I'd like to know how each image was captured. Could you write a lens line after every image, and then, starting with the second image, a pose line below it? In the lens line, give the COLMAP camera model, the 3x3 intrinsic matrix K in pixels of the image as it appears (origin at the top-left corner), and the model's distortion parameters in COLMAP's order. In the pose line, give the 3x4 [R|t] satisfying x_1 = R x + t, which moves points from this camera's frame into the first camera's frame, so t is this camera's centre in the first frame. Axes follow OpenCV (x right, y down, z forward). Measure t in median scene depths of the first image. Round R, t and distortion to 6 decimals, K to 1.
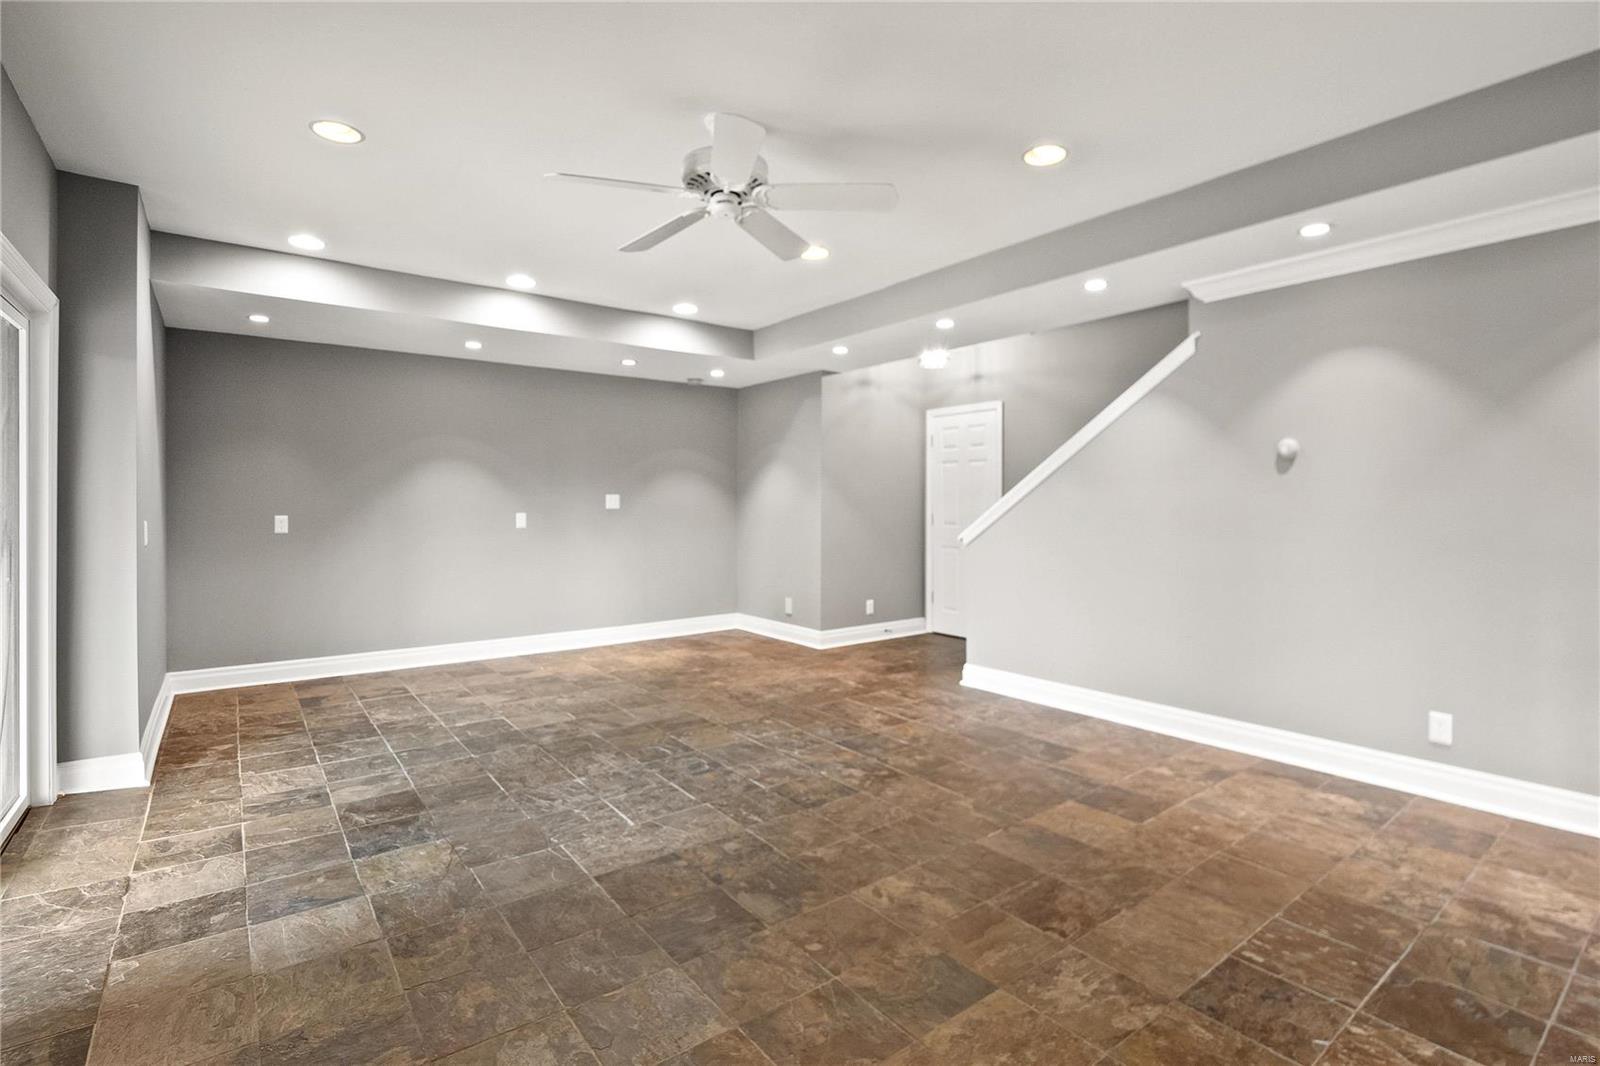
lens RADIAL K [[758.5, 0, 821.0], [0, 758.5, 512.9], [0, 0, 1]] dist [-0.000155, 0.000616]
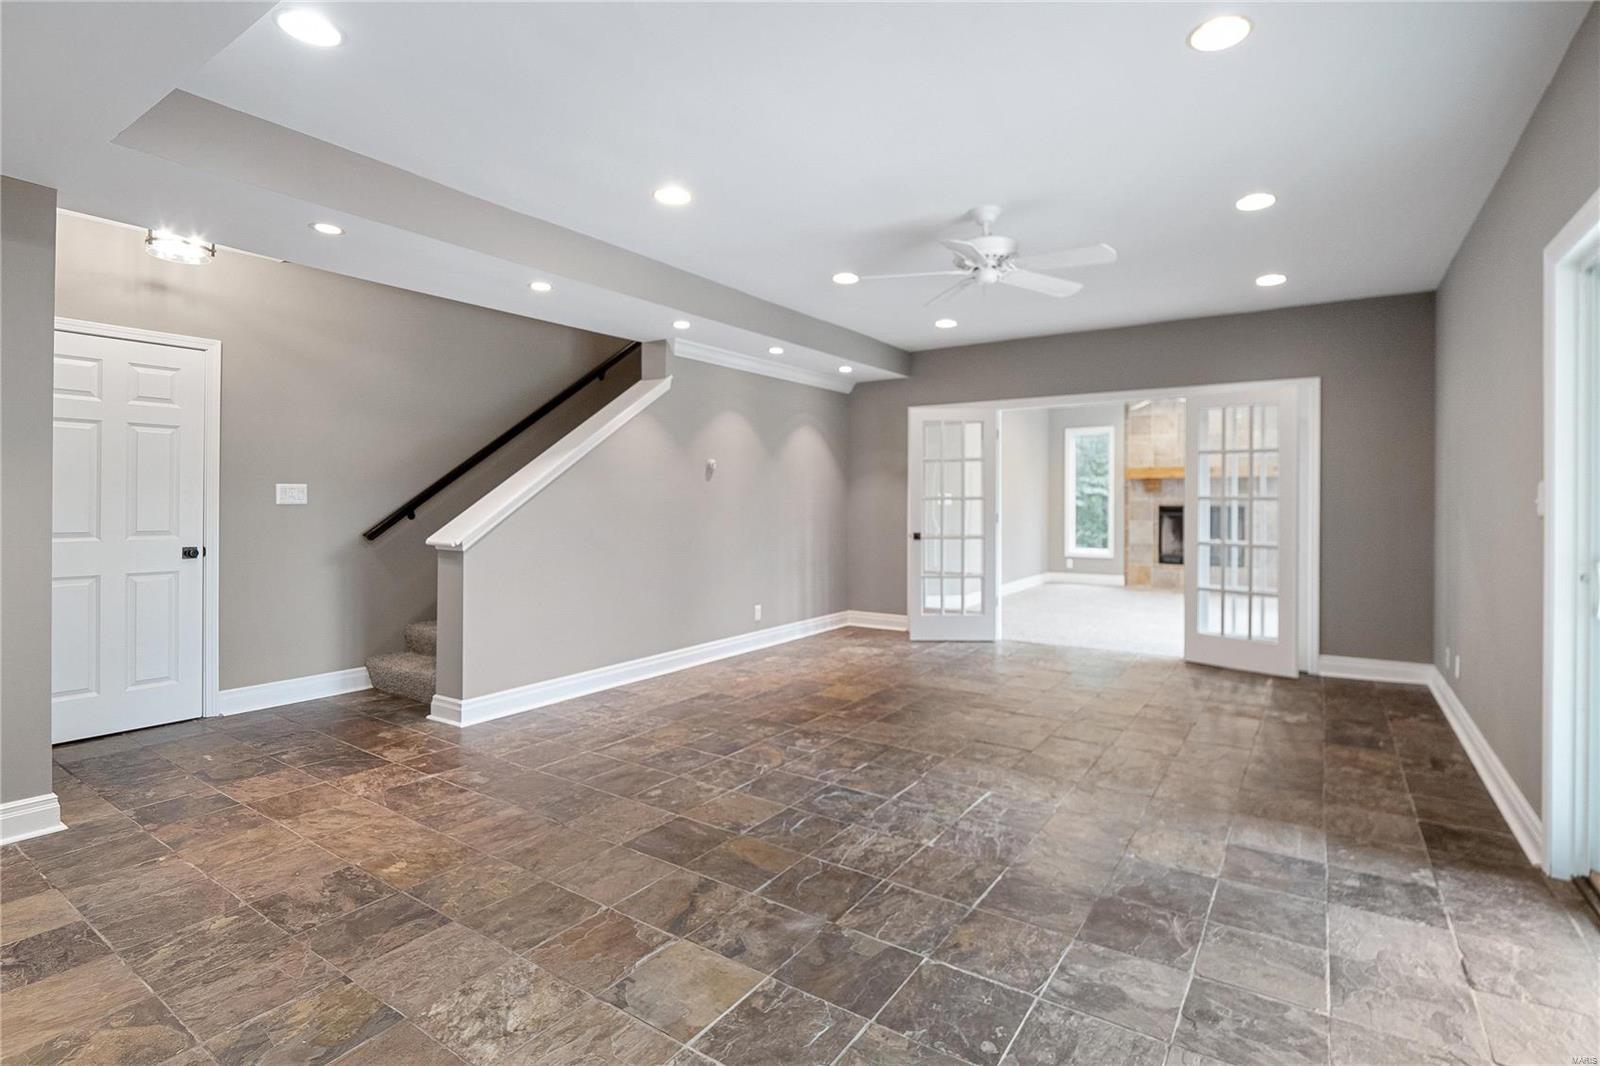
lens RADIAL K [[758.5, 0, 821.0], [0, 758.5, 512.9], [0, 0, 1]] dist [-0.000155, 0.000616]
pose [[-0.316262, -0.015156, 0.948551, -1.069244], [0.014578, 0.999677, 0.020834, -0.017362], [-0.948560, 0.020417, -0.315939, 1.393184]]
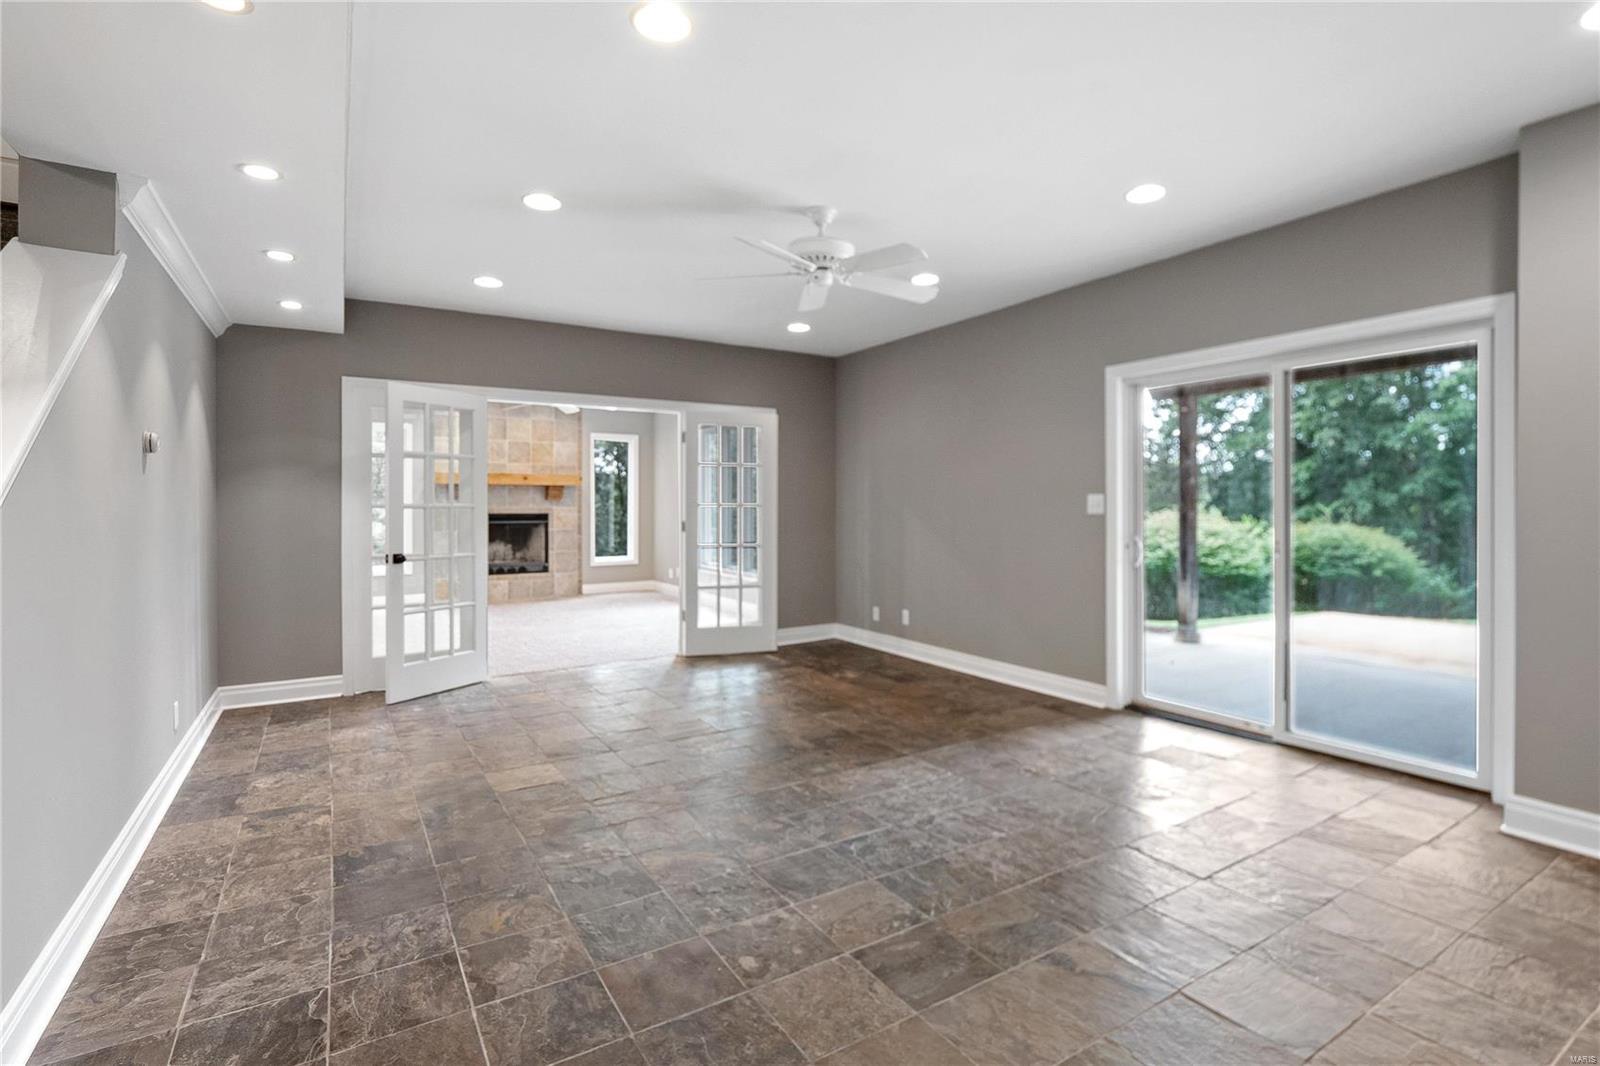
lens RADIAL K [[767.2, 0, 831.0], [0, 767.2, 520.1], [0, 0, 1]] dist [-0.022683, -0.000381]
pose [[-0.996117, 0.004138, 0.087936, -0.213340], [0.007147, 0.999399, 0.033926, -0.027351], [-0.087743, 0.034422, -0.995548, 1.899743]]
